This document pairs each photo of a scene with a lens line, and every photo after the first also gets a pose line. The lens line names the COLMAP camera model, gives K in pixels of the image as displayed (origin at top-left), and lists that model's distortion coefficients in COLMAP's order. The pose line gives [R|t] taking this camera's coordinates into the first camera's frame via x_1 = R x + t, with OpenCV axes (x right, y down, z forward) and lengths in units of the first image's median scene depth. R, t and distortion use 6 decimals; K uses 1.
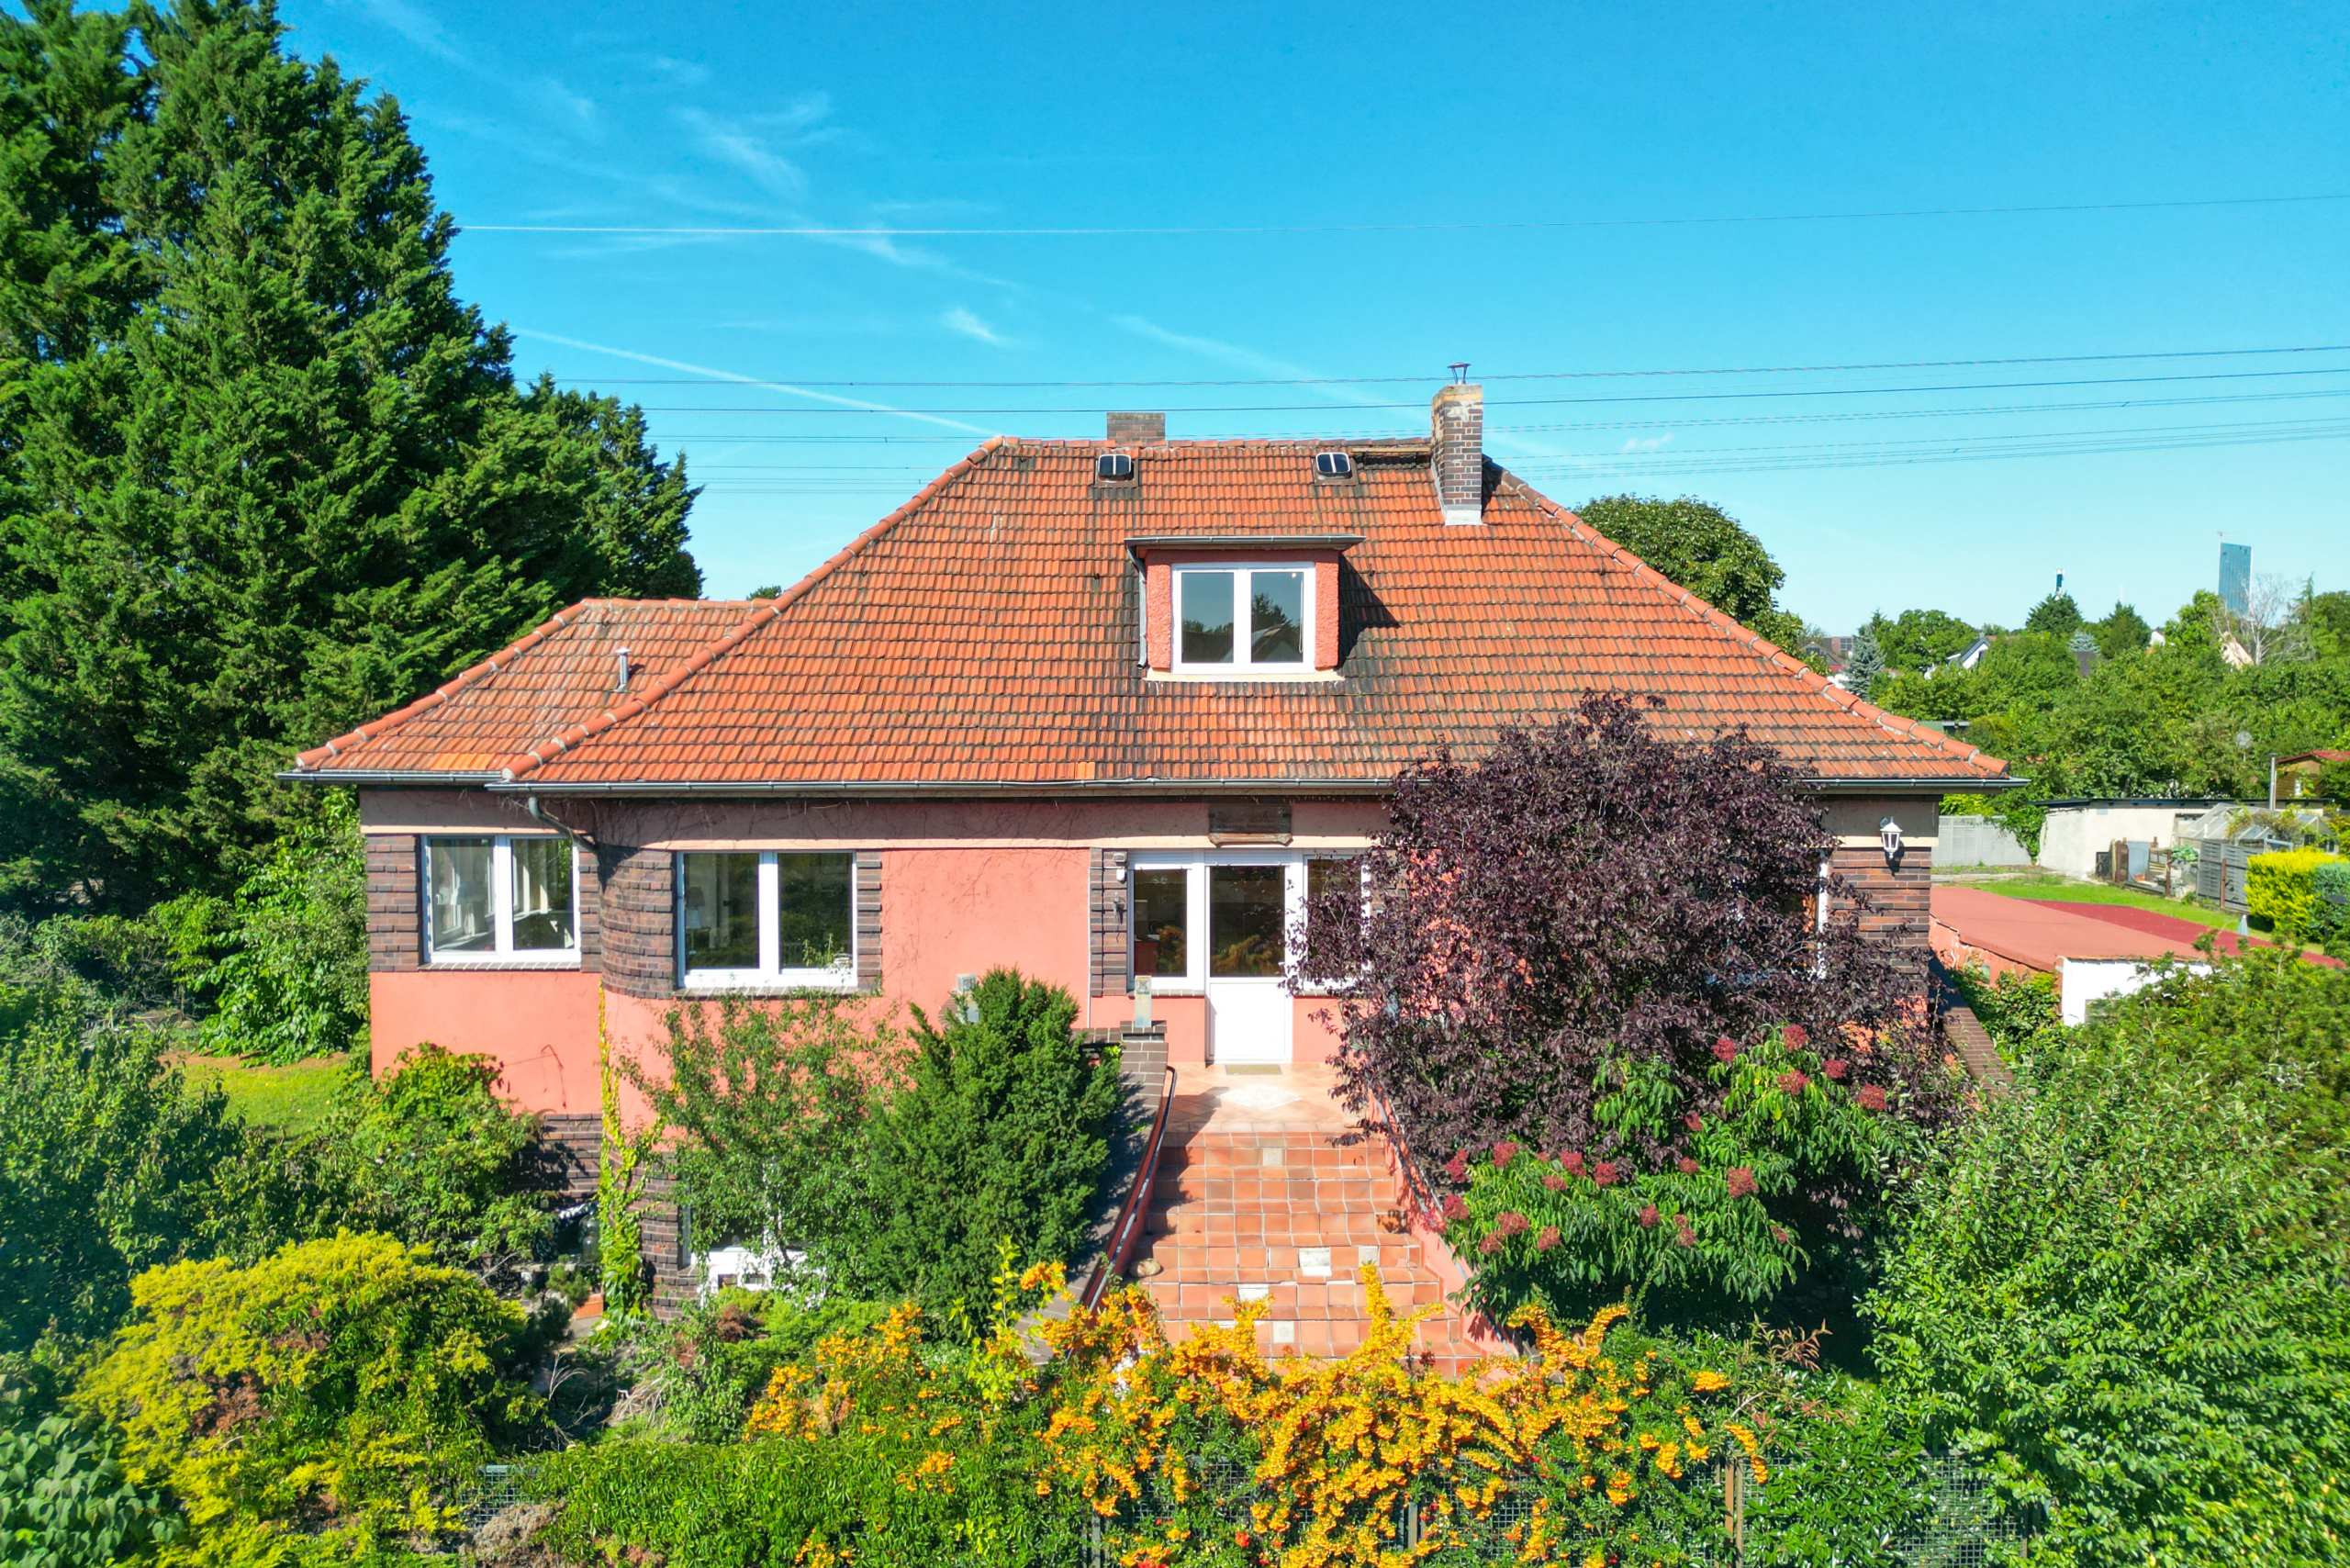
lens RADIAL K [[1630.6, 0, 1175.2], [0, 1630.6, 732.7], [0, 0, 1]] dist [0.029270, -0.005529]
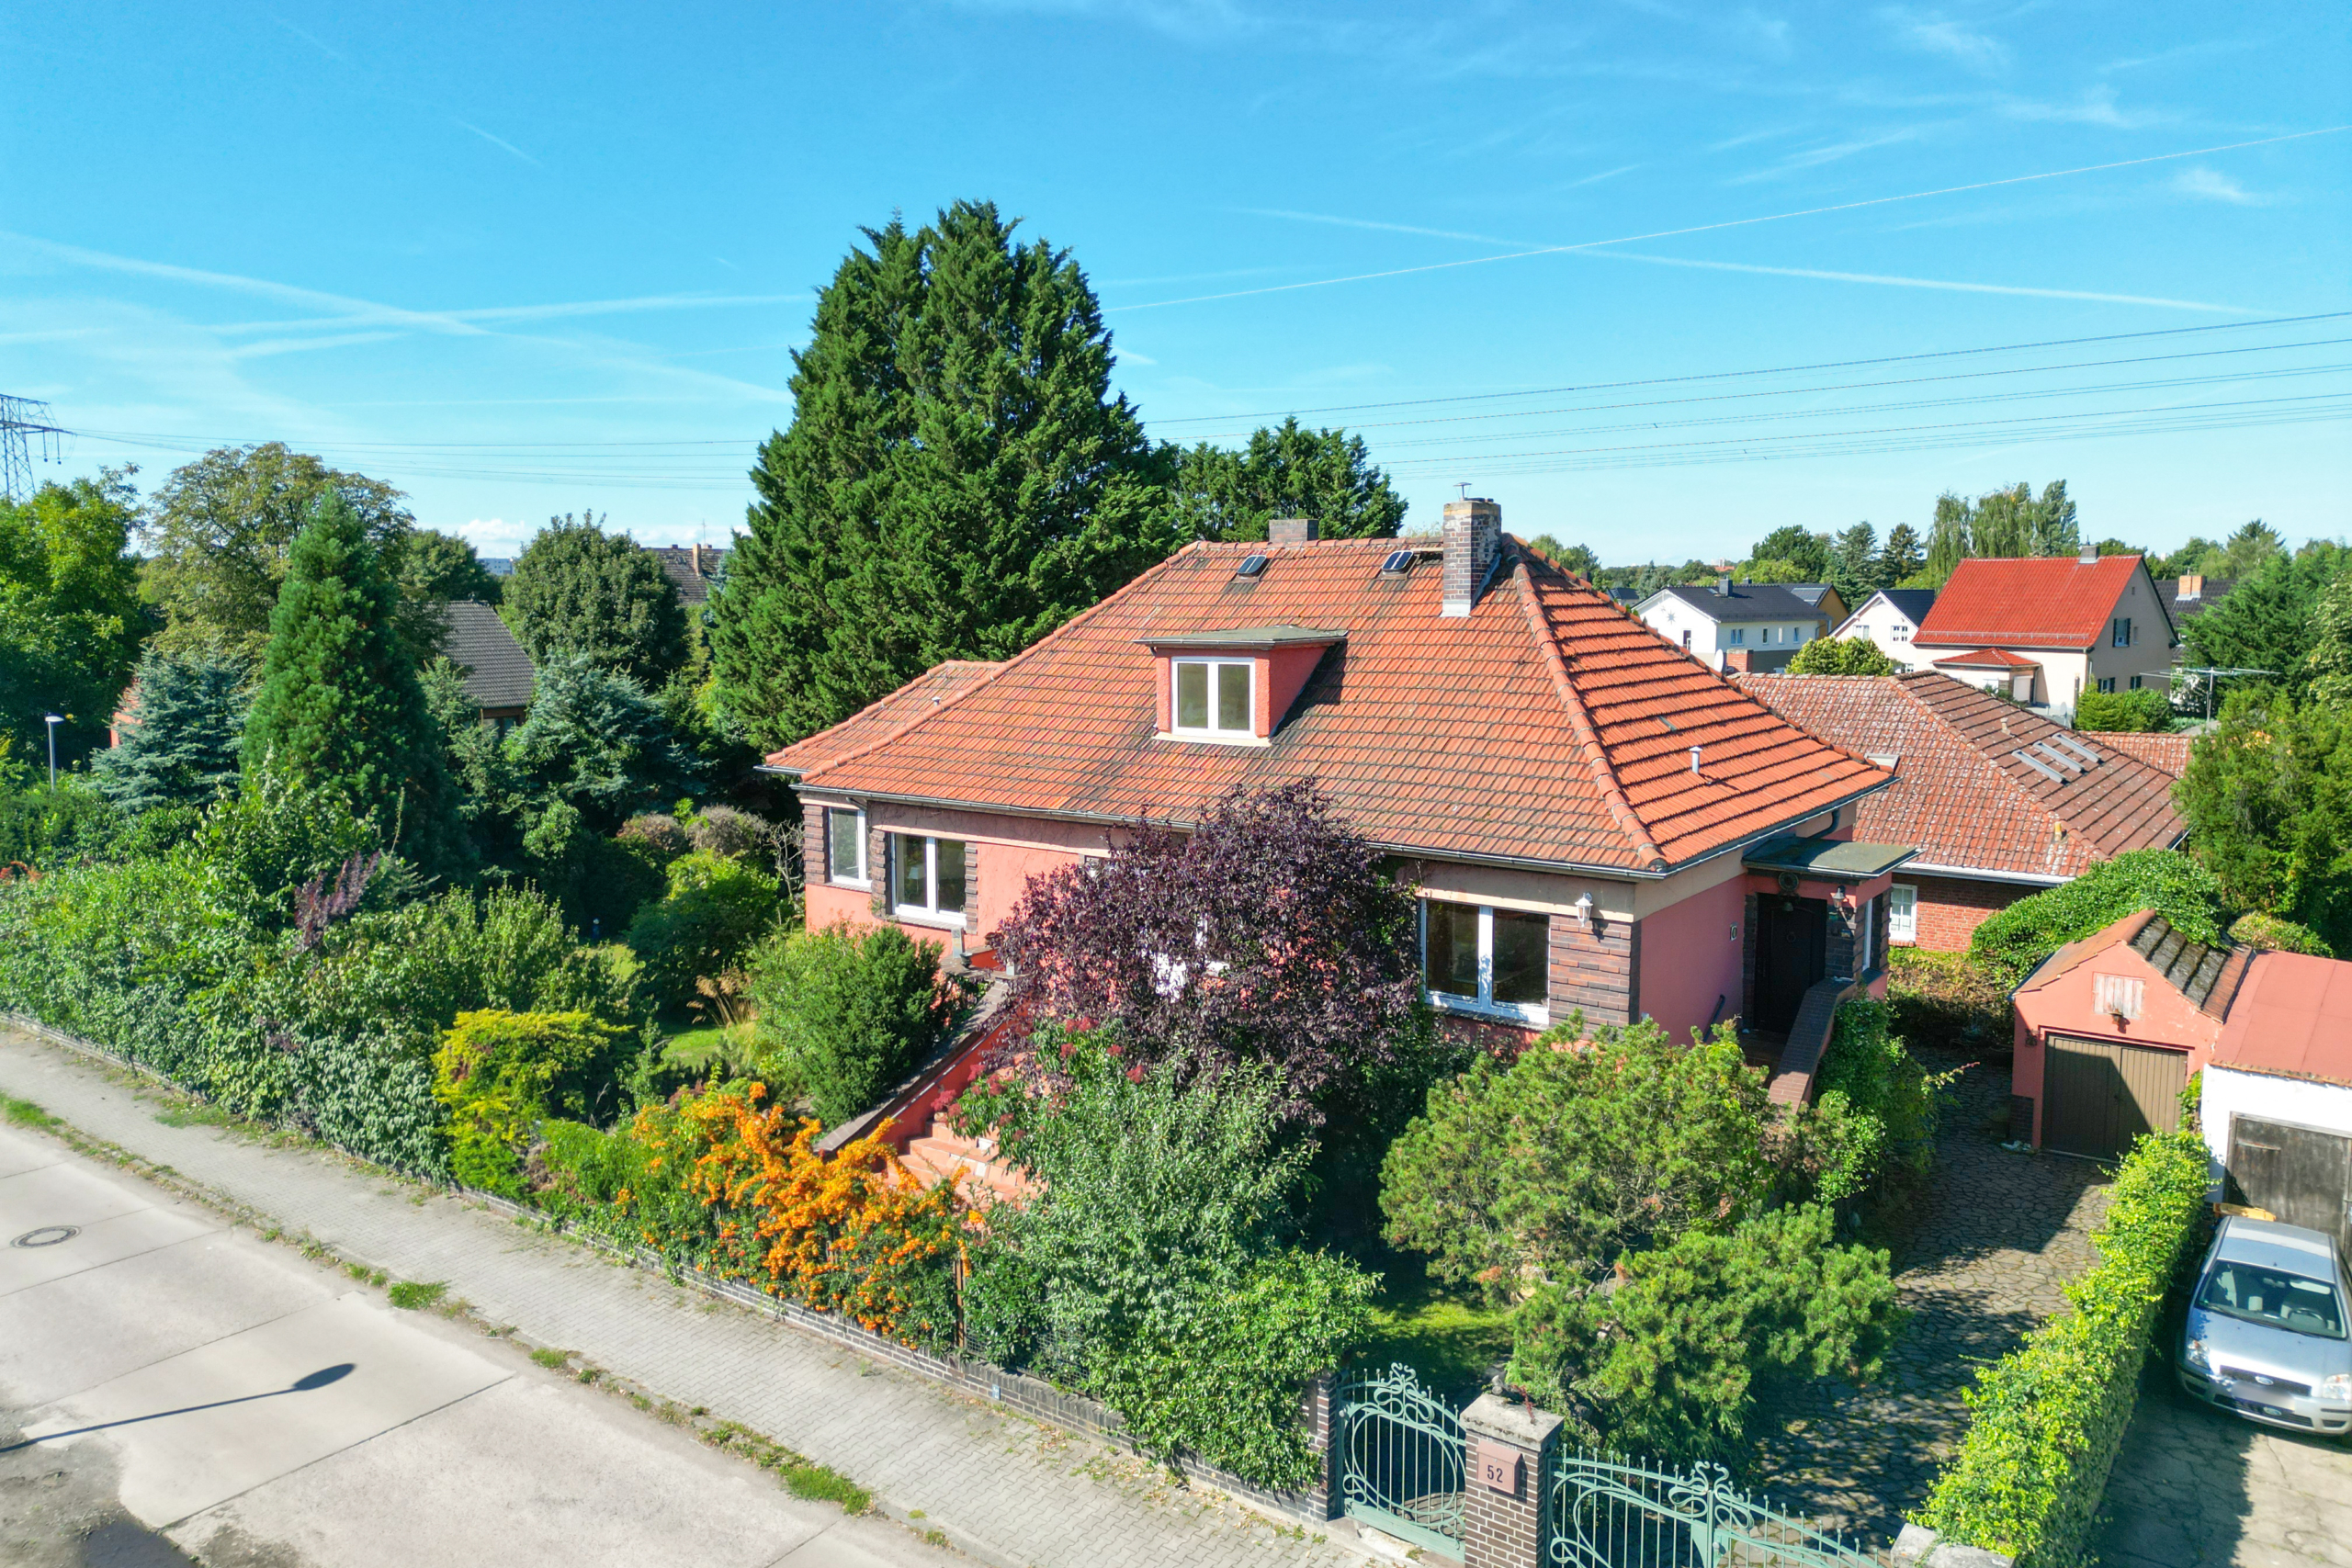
lens RADIAL K [[1602.9, 0, 1171.2], [0, 1602.9, 745.0], [0, 0, 1]] dist [0.061349, -0.000400]
pose [[0.795294, 0.053880, -0.603825, 0.893338], [-0.024001, 0.998060, 0.057446, -0.113719], [0.605749, -0.031194, 0.795044, -0.110968]]
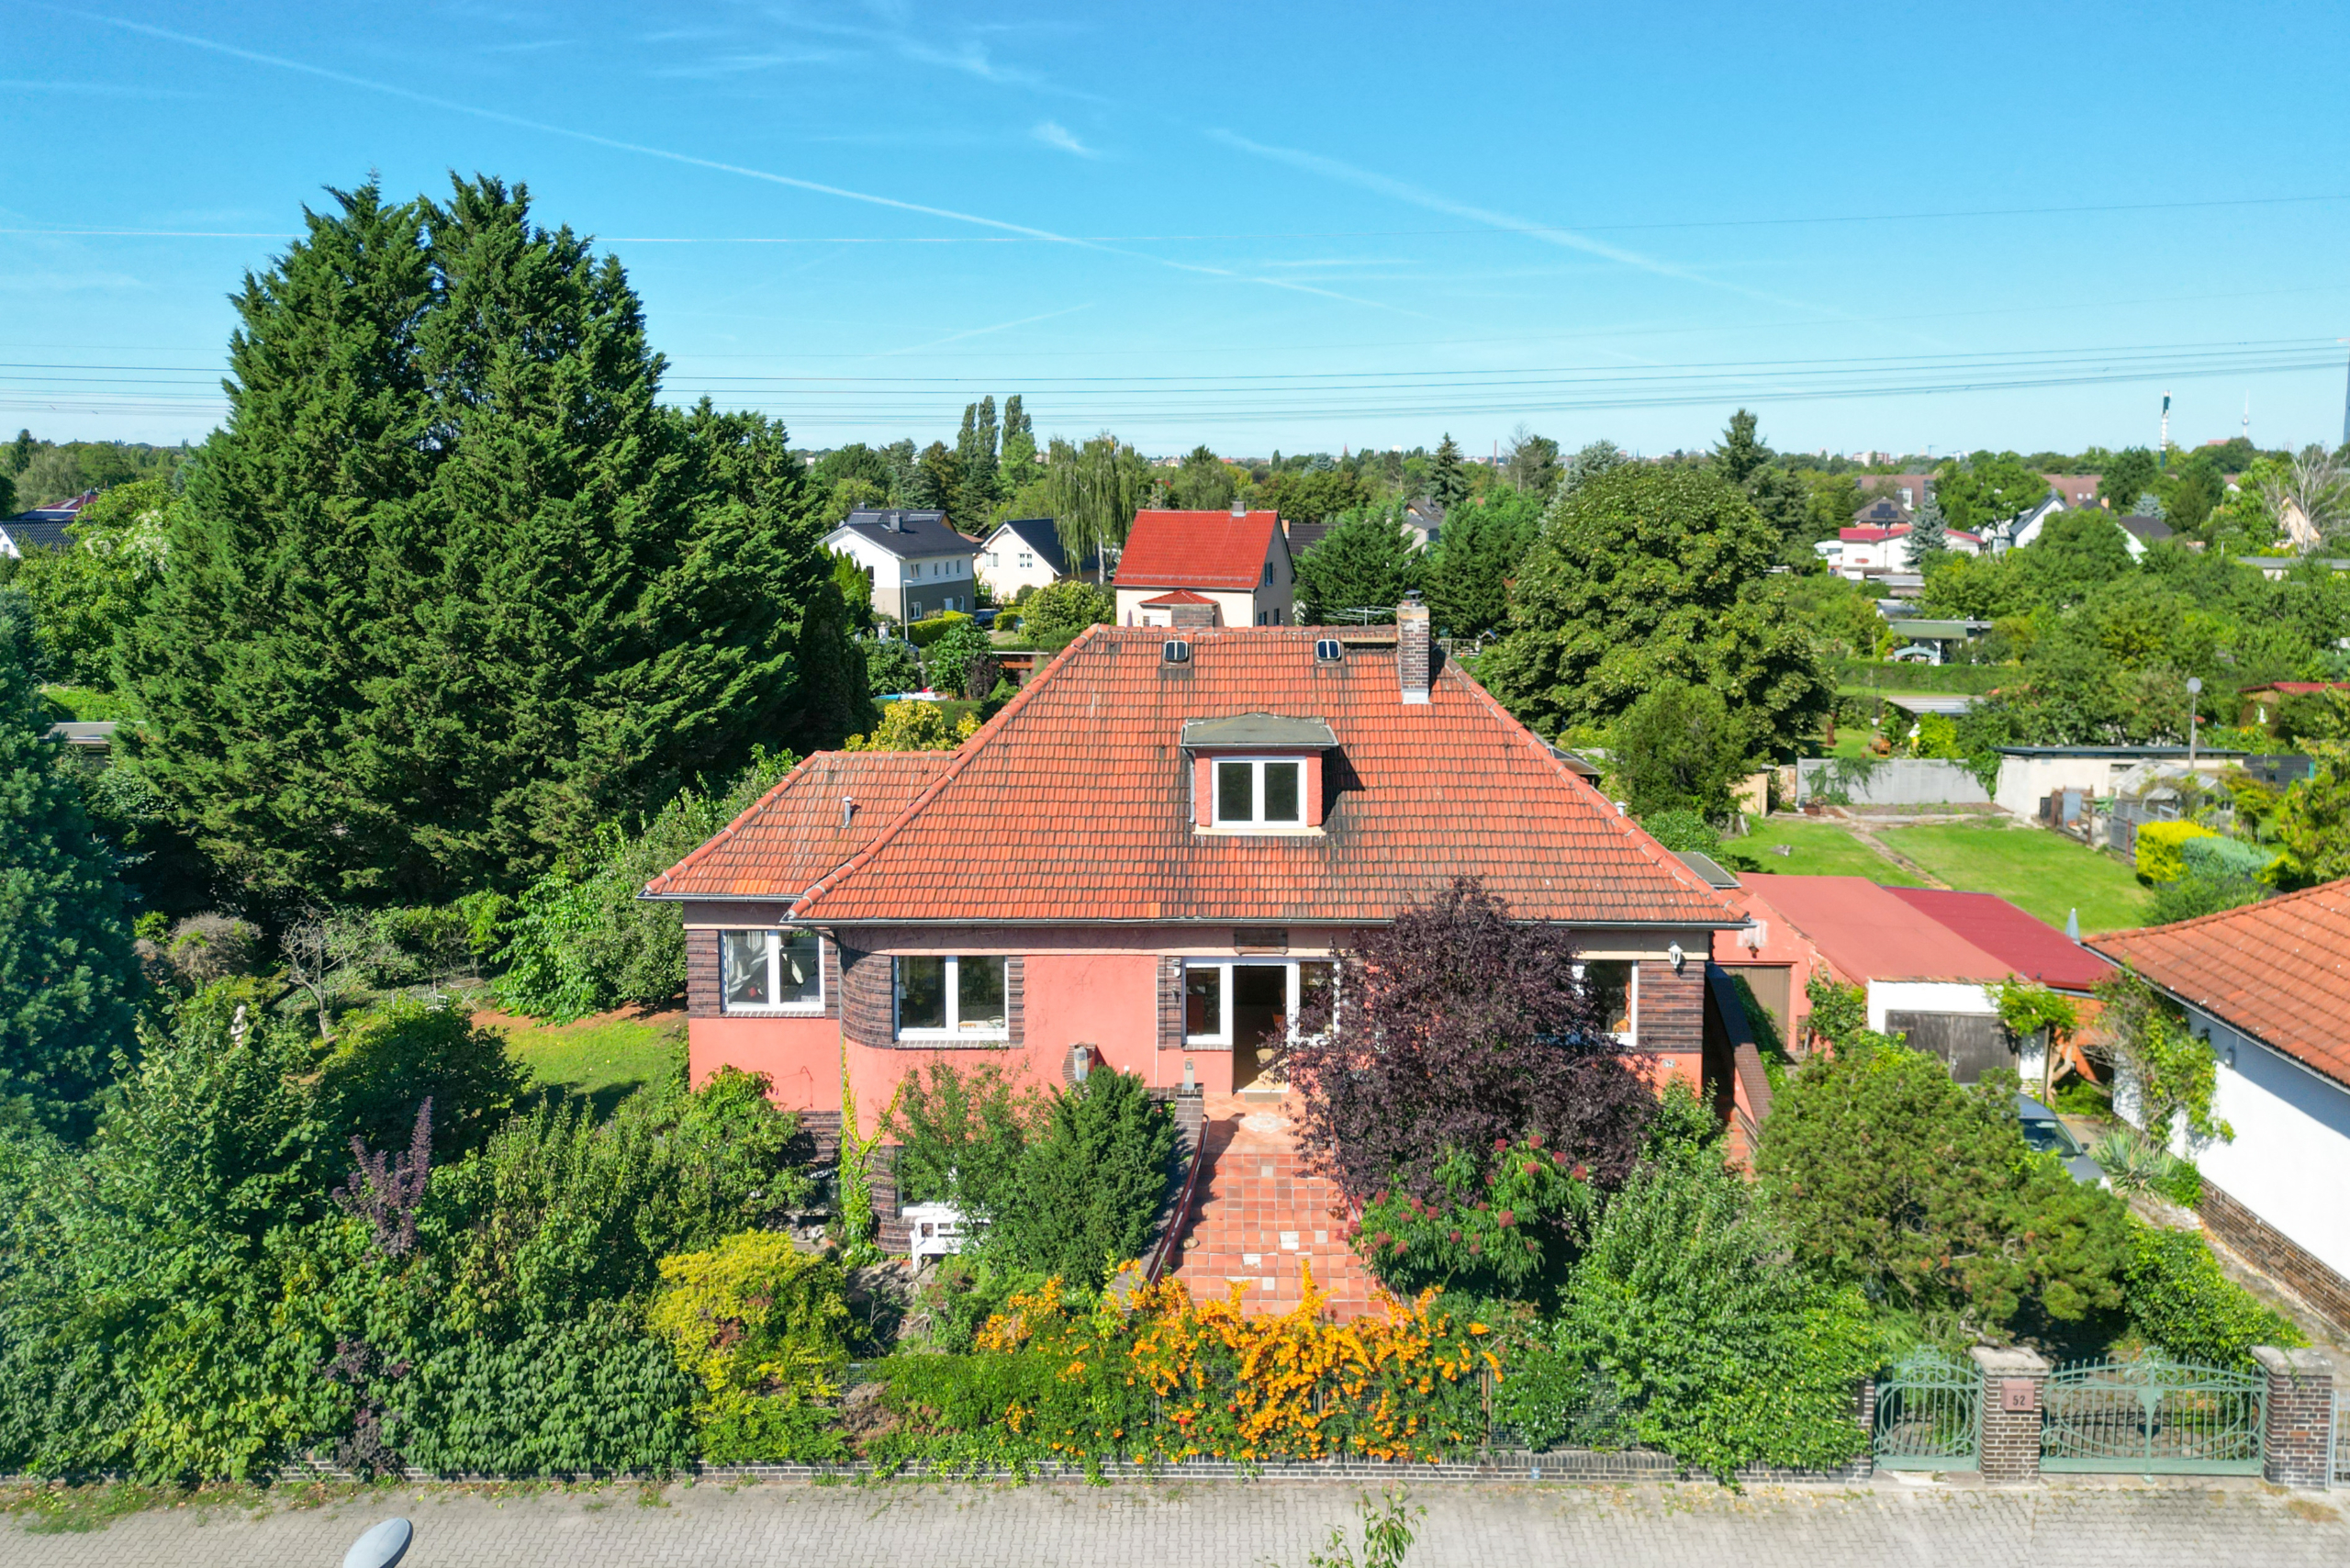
lens RADIAL K [[1640.1, 0, 1196.2], [0, 1640.1, 617.5], [0, 0, 1]] dist [0.031939, -0.003747]
pose [[0.999373, -0.000475, -0.035400, 0.039955], [0.001707, 0.999393, 0.034786, -0.304794], [0.035362, -0.034824, 0.998768, -0.549459]]
